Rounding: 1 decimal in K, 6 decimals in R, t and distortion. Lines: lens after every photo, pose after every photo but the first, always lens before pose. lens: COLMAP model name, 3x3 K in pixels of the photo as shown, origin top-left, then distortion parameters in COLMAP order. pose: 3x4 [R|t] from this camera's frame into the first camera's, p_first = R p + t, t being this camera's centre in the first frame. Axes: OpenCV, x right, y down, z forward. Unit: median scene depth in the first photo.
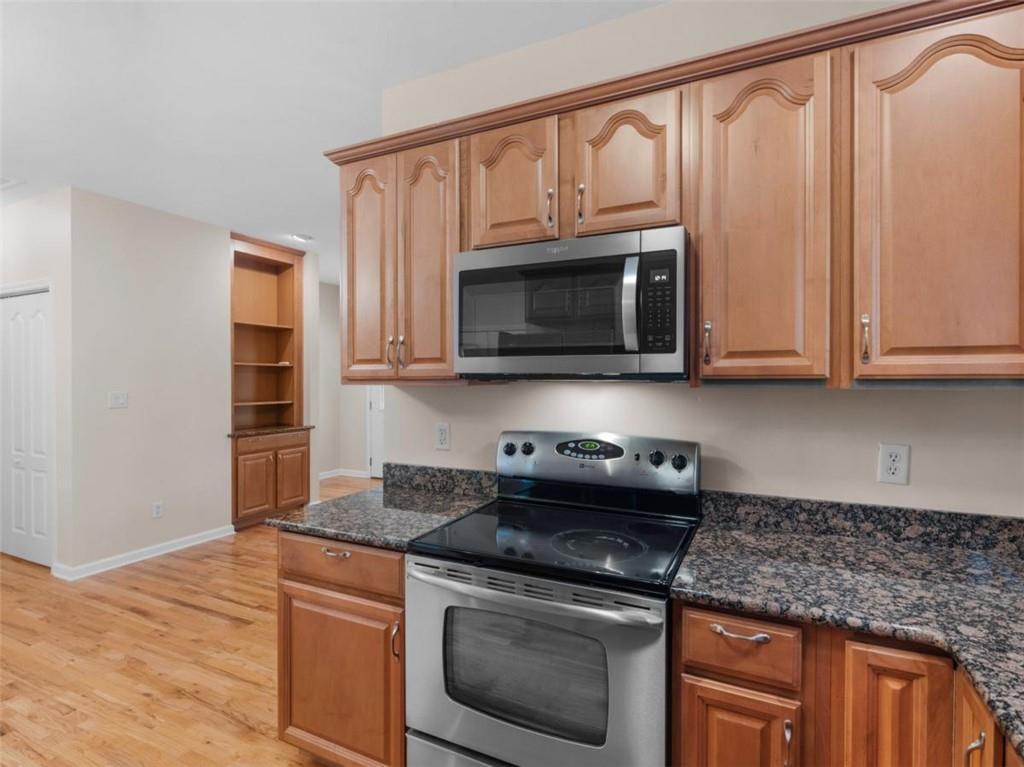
lens RADIAL K [[525.3, 0, 504.8], [0, 525.3, 382.9], [0, 0, 1]] dist [-0.001832, -0.001161]
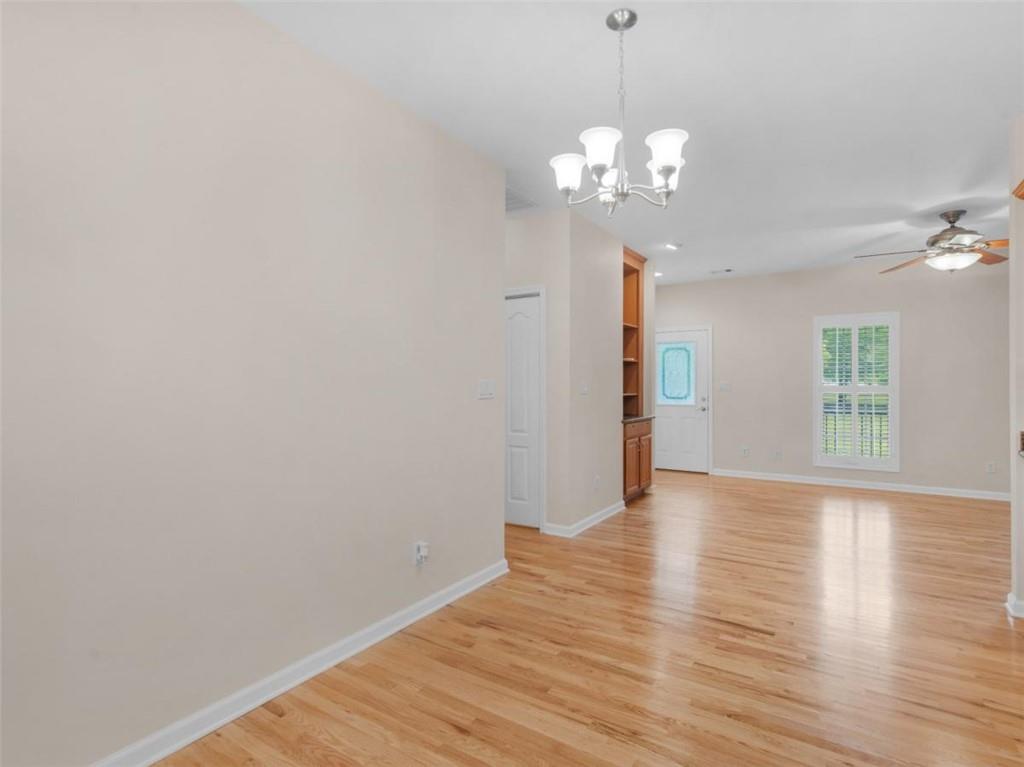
lens RADIAL K [[525.3, 0, 504.8], [0, 525.3, 382.9], [0, 0, 1]] dist [-0.001832, -0.001161]
pose [[0.992131, 0.003709, -0.125153, -0.554667], [-0.004873, 0.999948, -0.008996, 0.024590], [0.125113, 0.009535, 0.992097, -0.137177]]
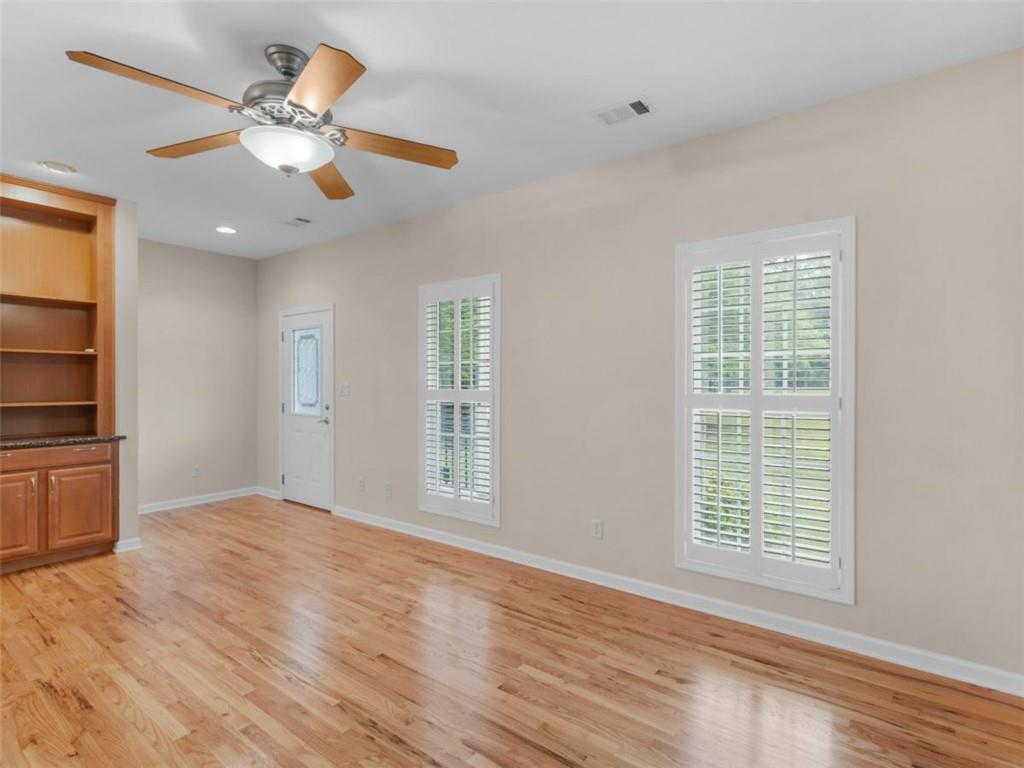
lens RADIAL K [[525.3, 0, 504.8], [0, 525.3, 383.4], [0, 0, 1]] dist [-0.001832, -0.001161]
pose [[0.981287, 0.003301, -0.192524, 0.305415], [-0.003578, 0.999993, -0.001089, 0.007508], [0.192519, 0.001757, 0.981292, 0.397238]]
